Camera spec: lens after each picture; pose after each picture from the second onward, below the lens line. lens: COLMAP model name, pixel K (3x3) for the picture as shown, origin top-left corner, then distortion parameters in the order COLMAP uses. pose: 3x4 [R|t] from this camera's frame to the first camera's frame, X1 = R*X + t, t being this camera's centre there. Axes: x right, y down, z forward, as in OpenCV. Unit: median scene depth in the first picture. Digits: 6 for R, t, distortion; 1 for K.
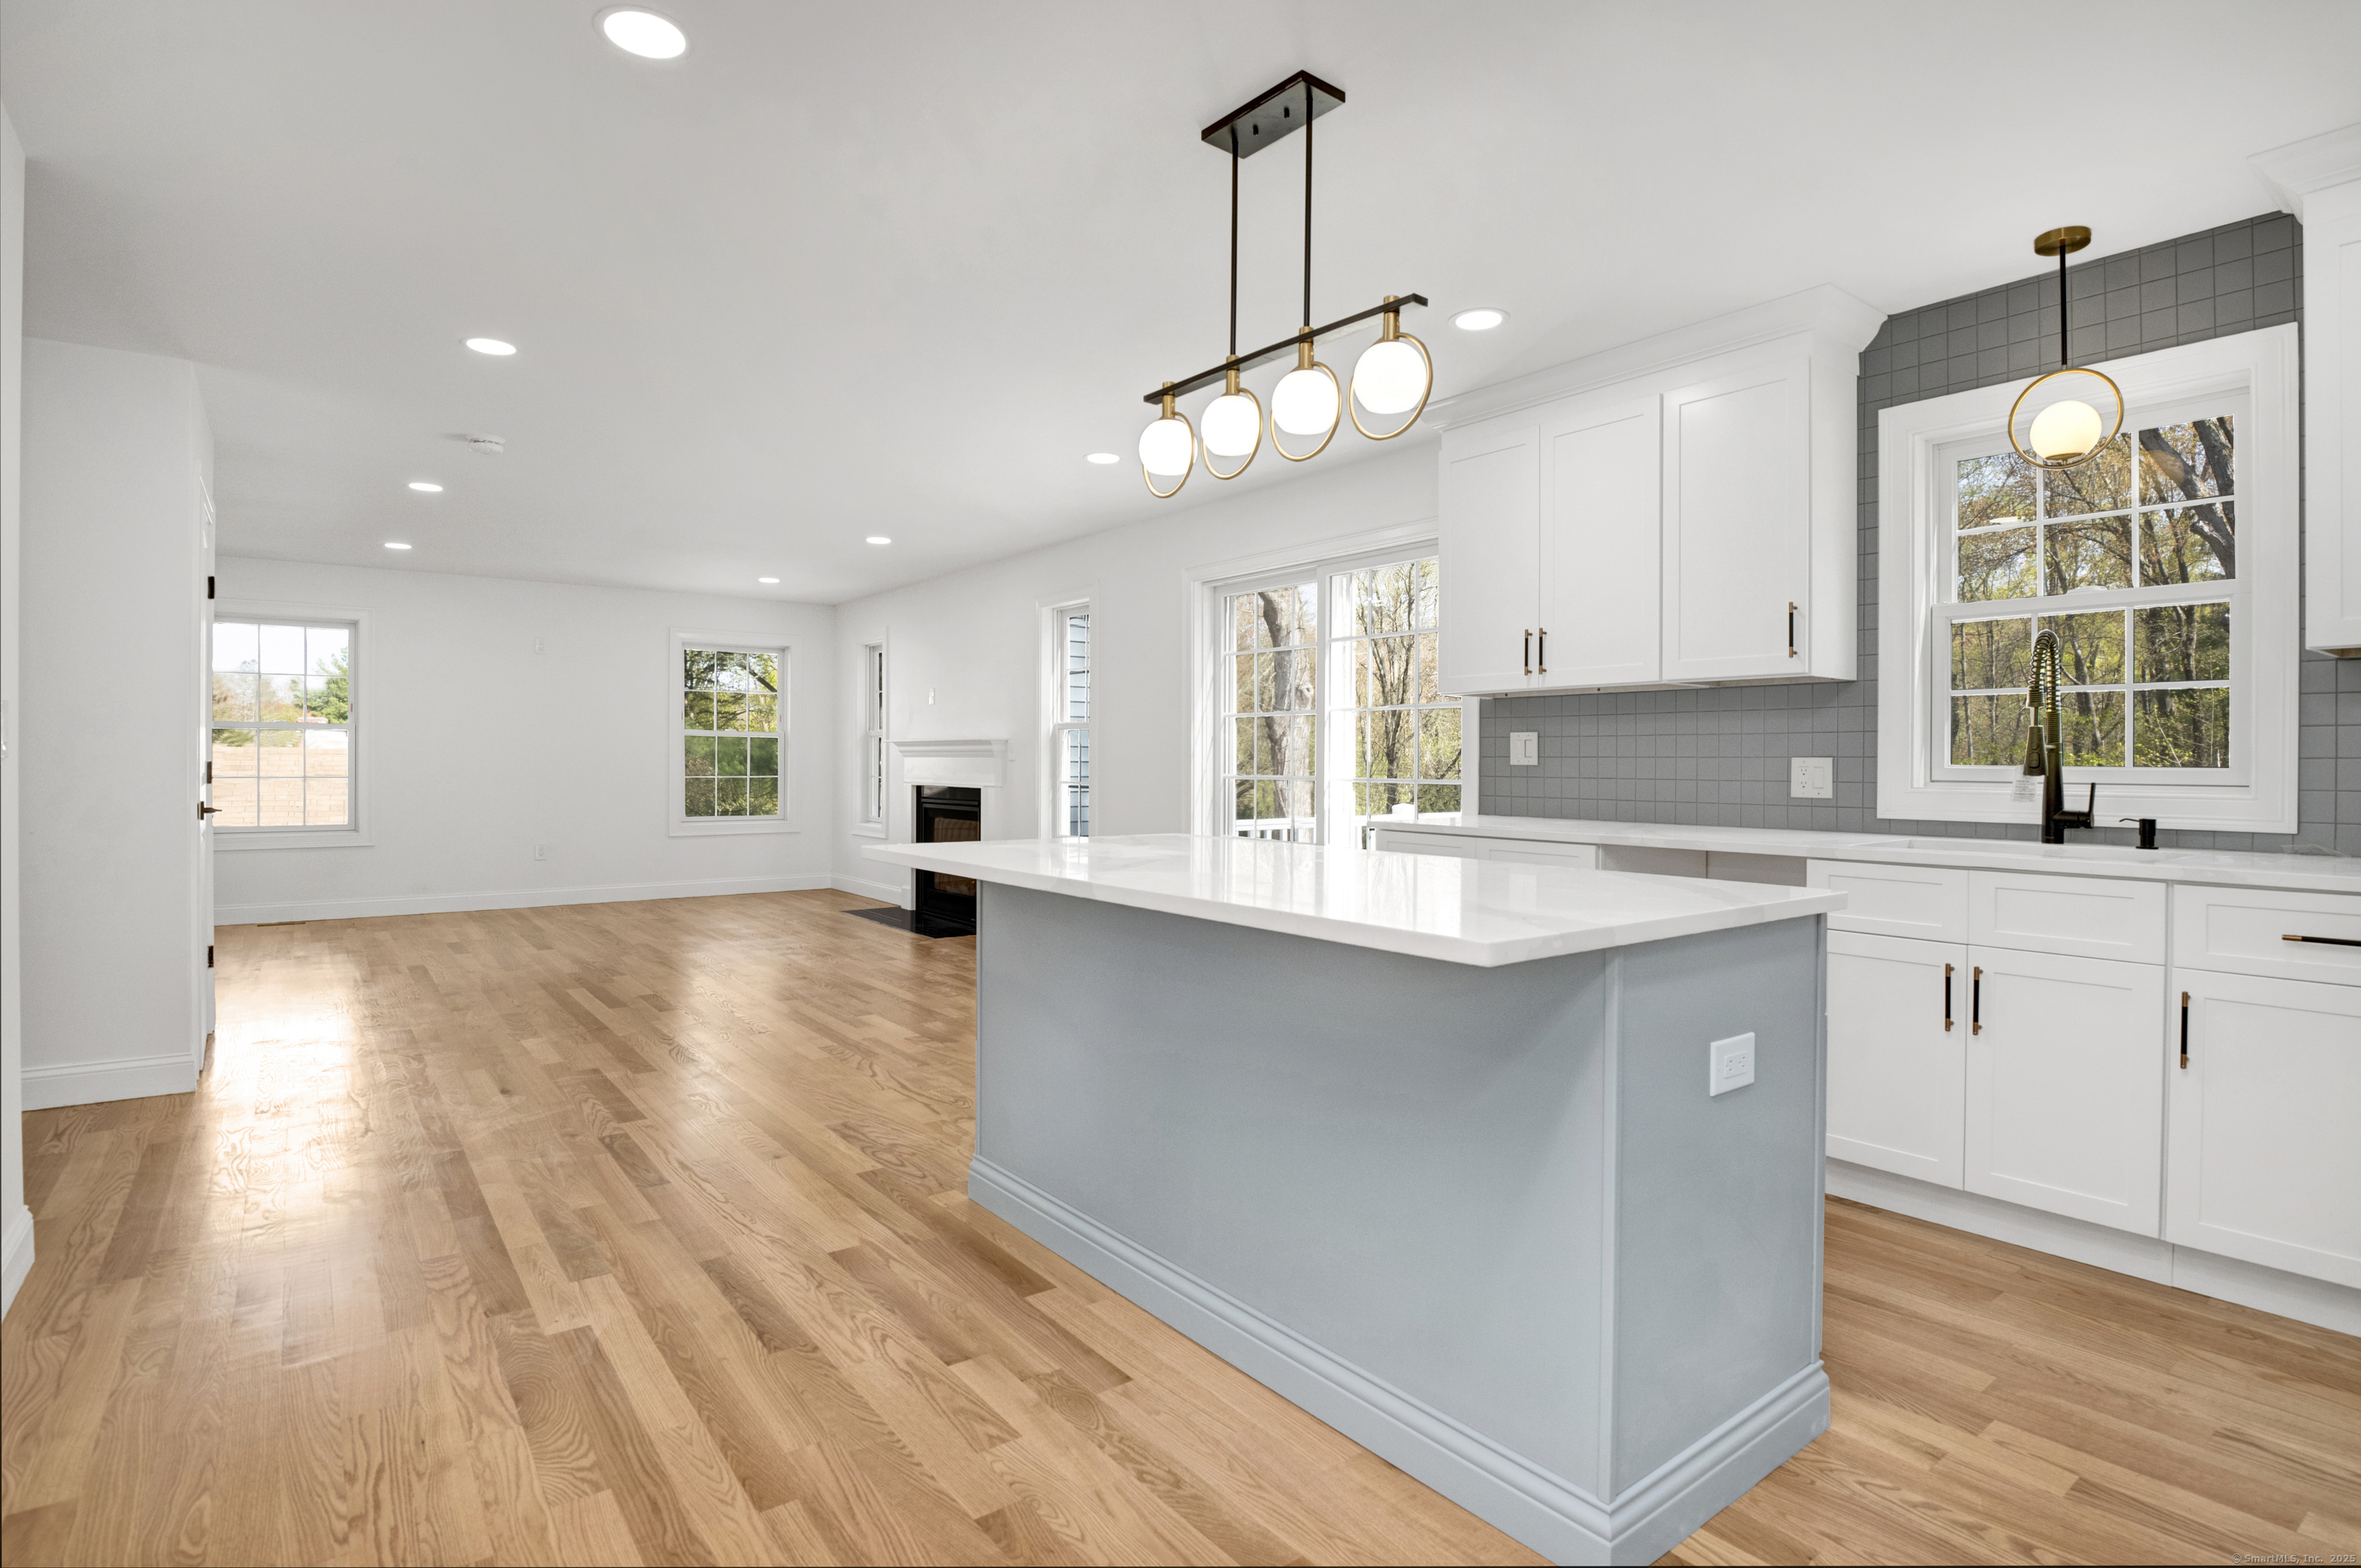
lens RADIAL K [[1174.8, 0, 1205.9], [0, 1174.8, 768.0], [0, 0, 1]] dist [-0.012435, -0.000433]
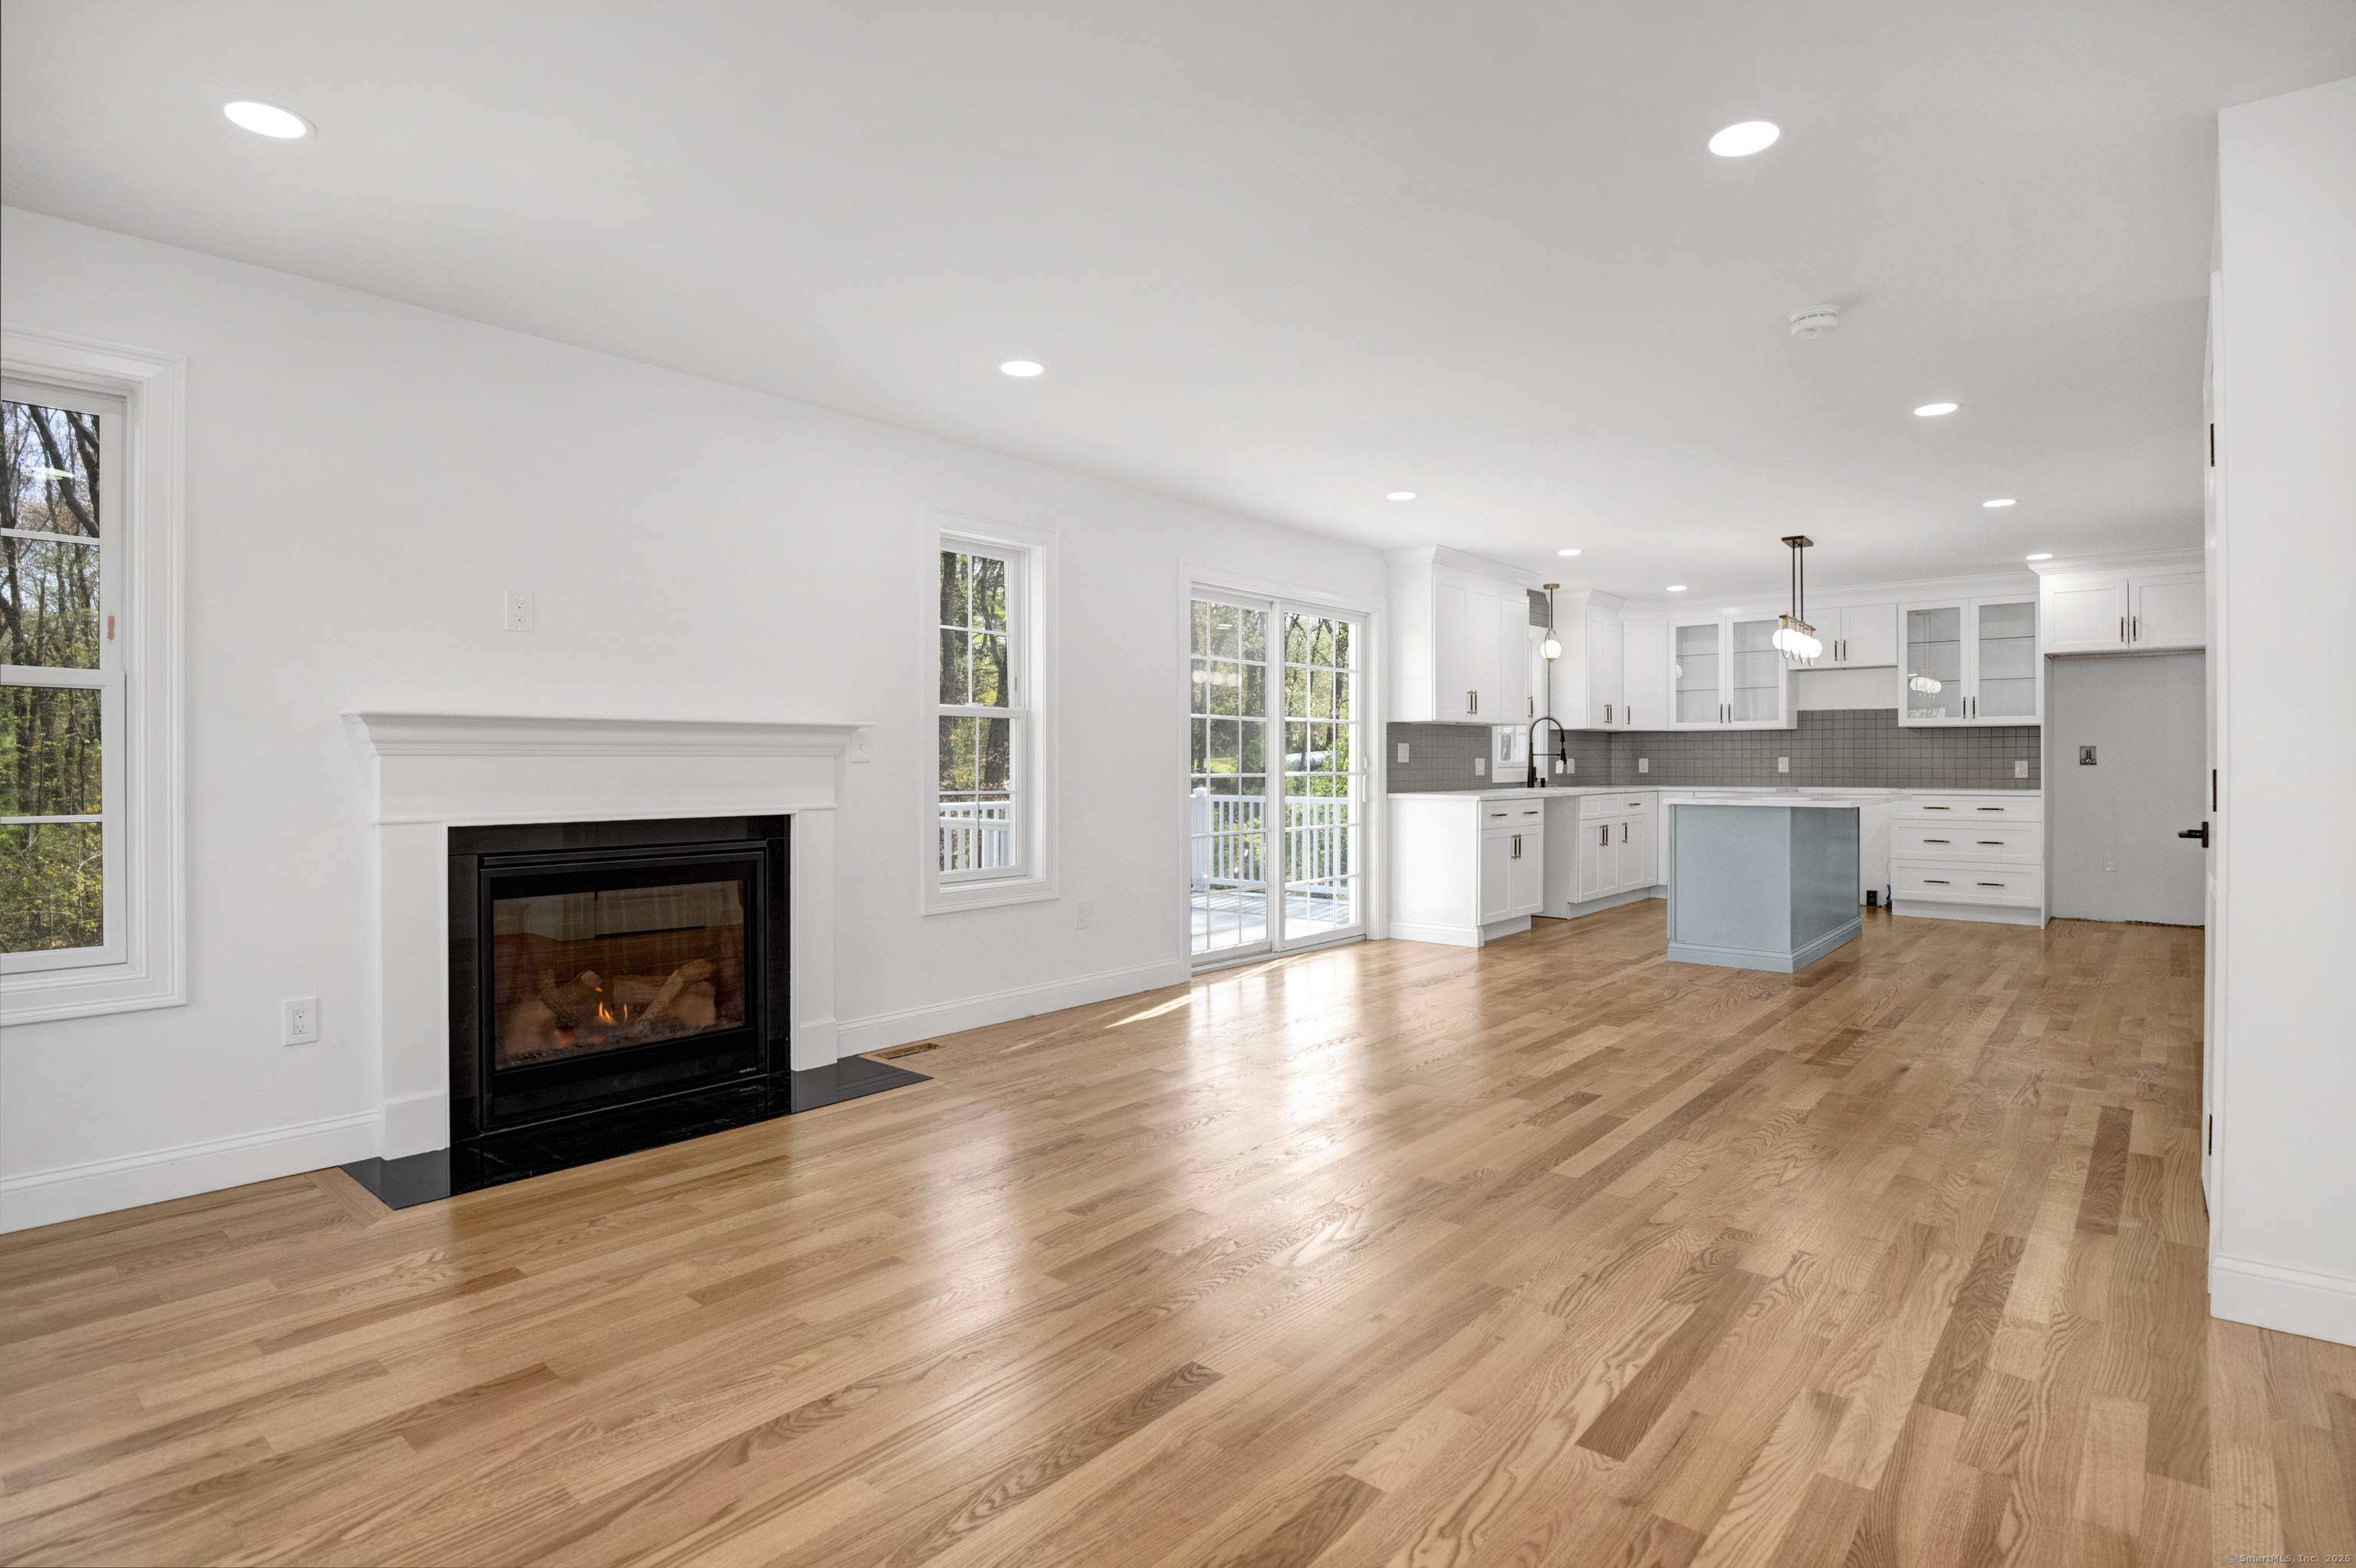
lens RADIAL K [[1172.1, 0, 1203.4], [0, 1172.1, 768.1], [0, 0, 1]] dist [-0.012435, -0.000433]
pose [[-0.210678, -0.007968, 0.977523, -0.728902], [0.008829, 0.999910, 0.010054, -0.007632], [-0.977516, 0.010749, -0.210589, 0.894285]]
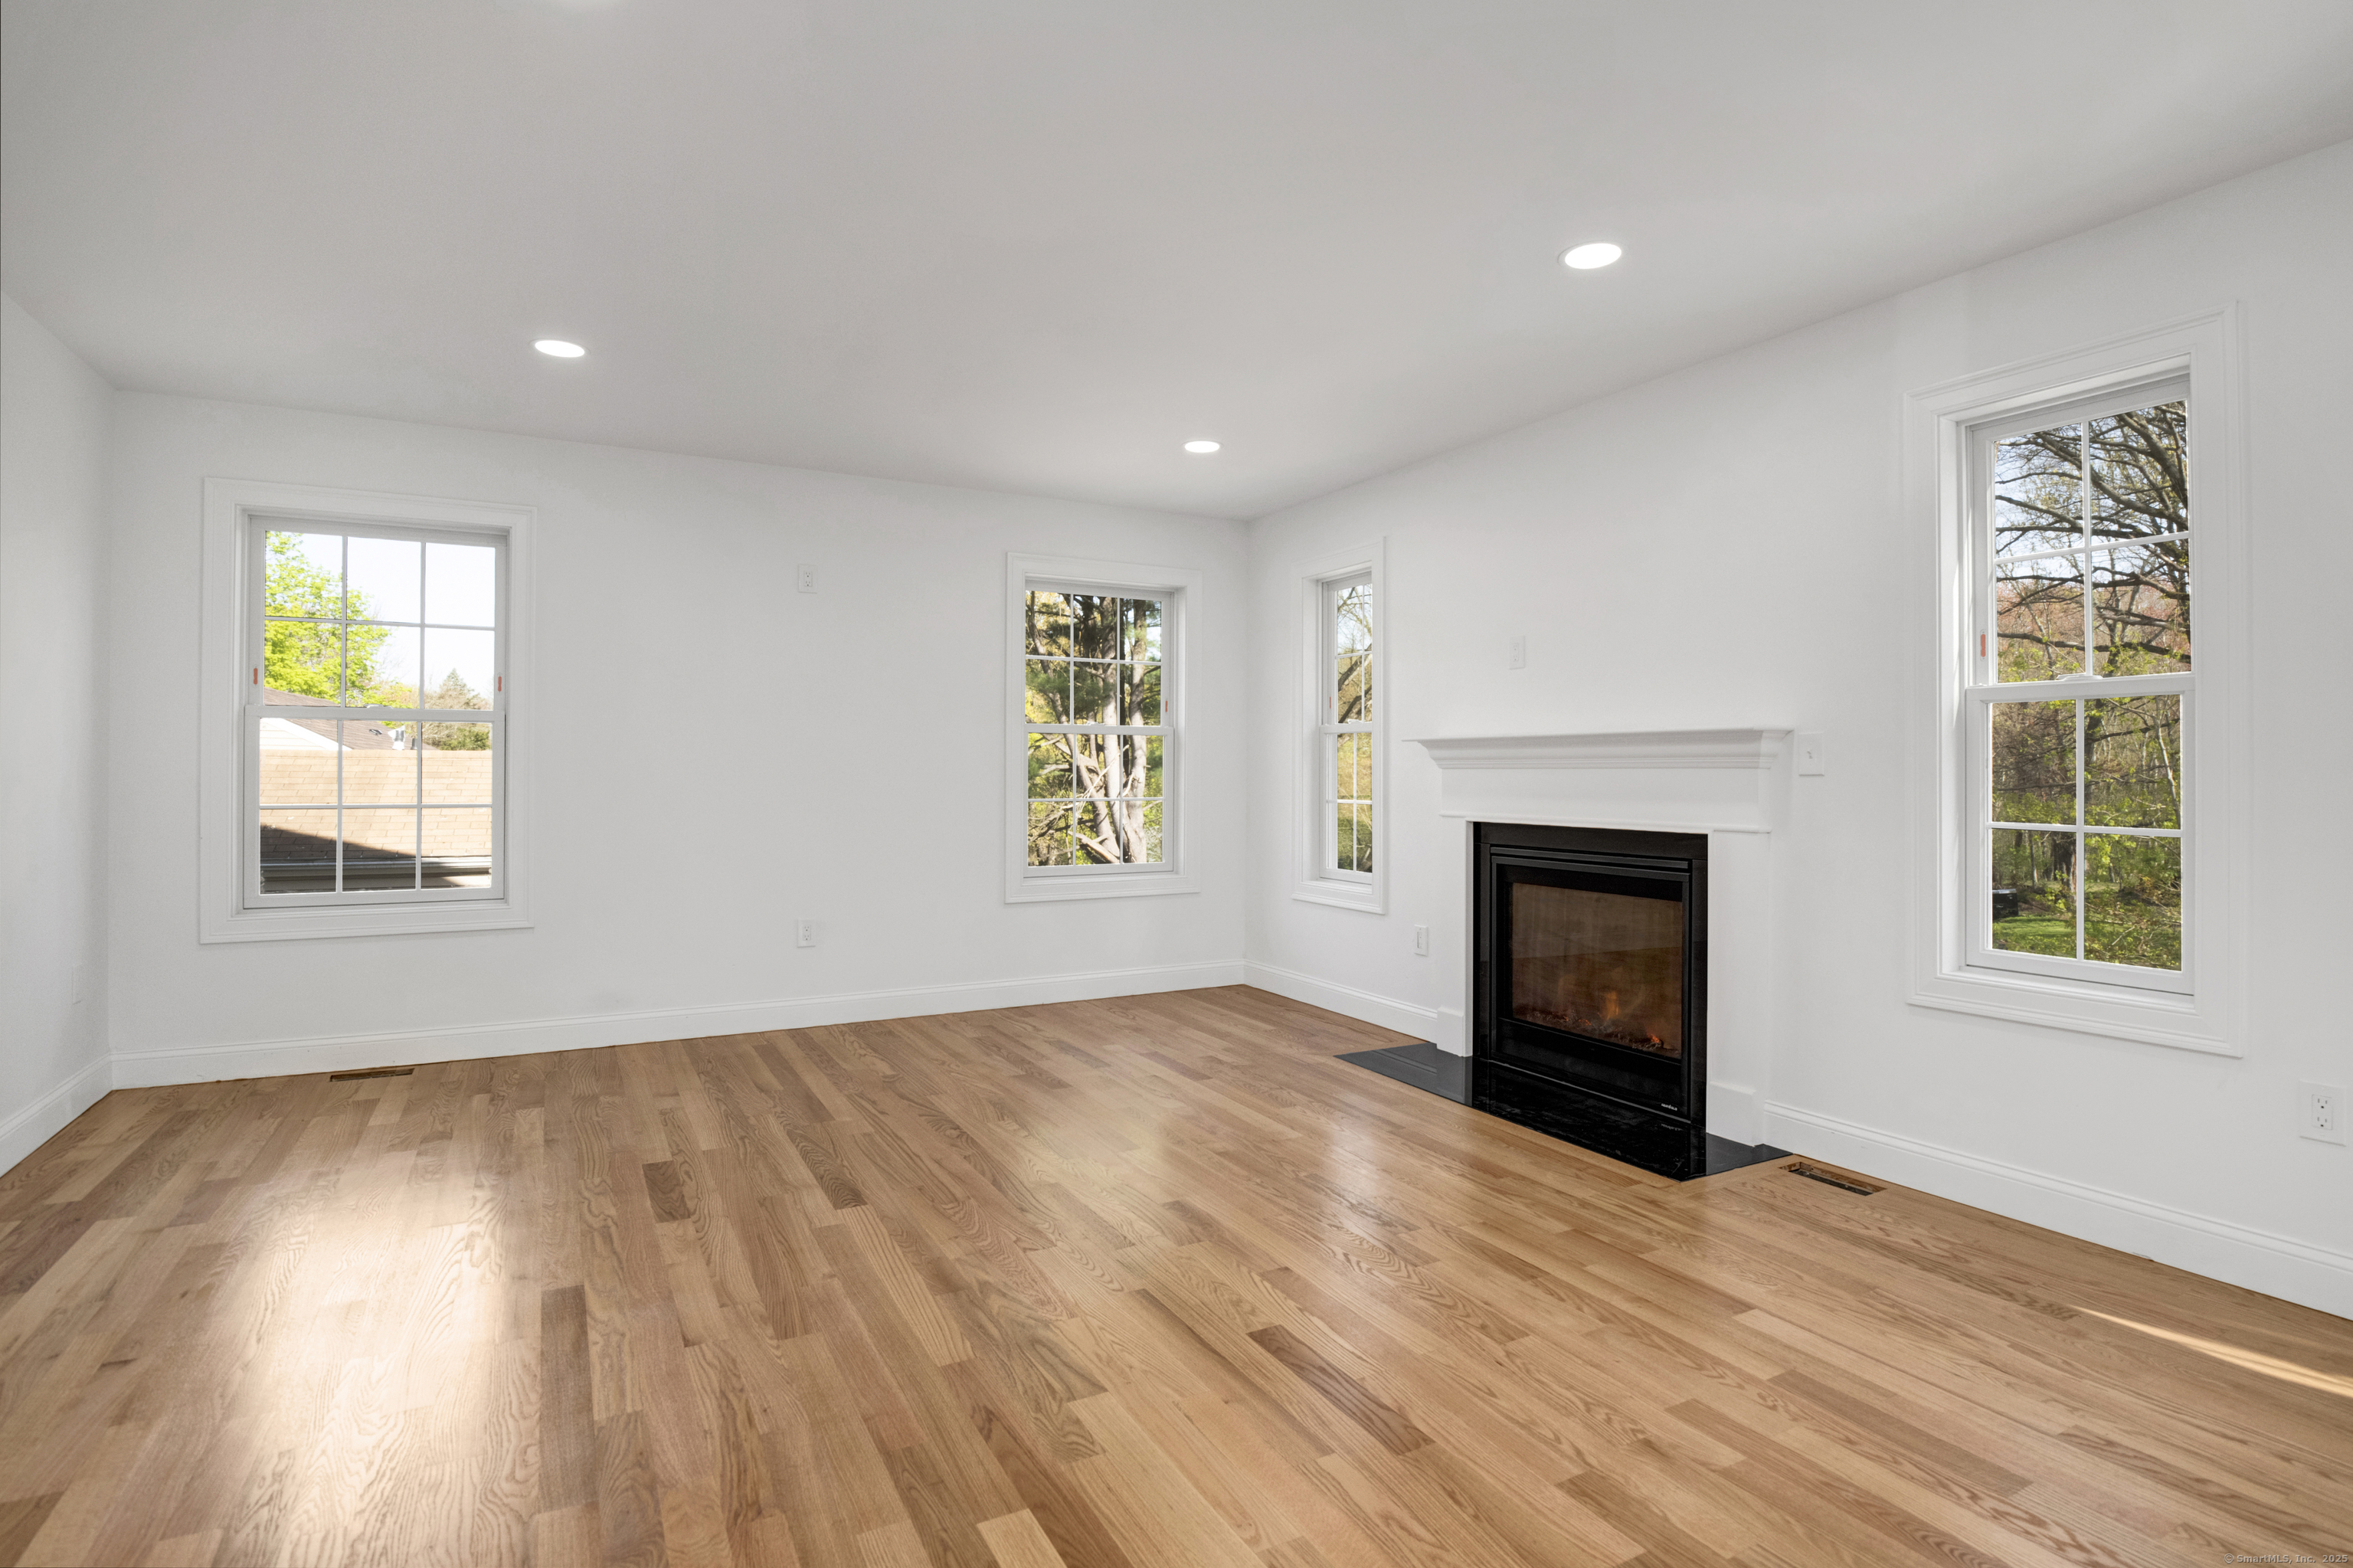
lens RADIAL K [[1170.8, 0, 1201.9], [0, 1170.8, 768.1], [0, 0, 1]] dist [-0.012435, -0.000433]
pose [[0.989166, -0.002585, -0.146777, -0.311599], [0.000505, 0.999899, -0.014206, -0.002492], [0.146798, 0.013977, 0.989068, 0.492128]]
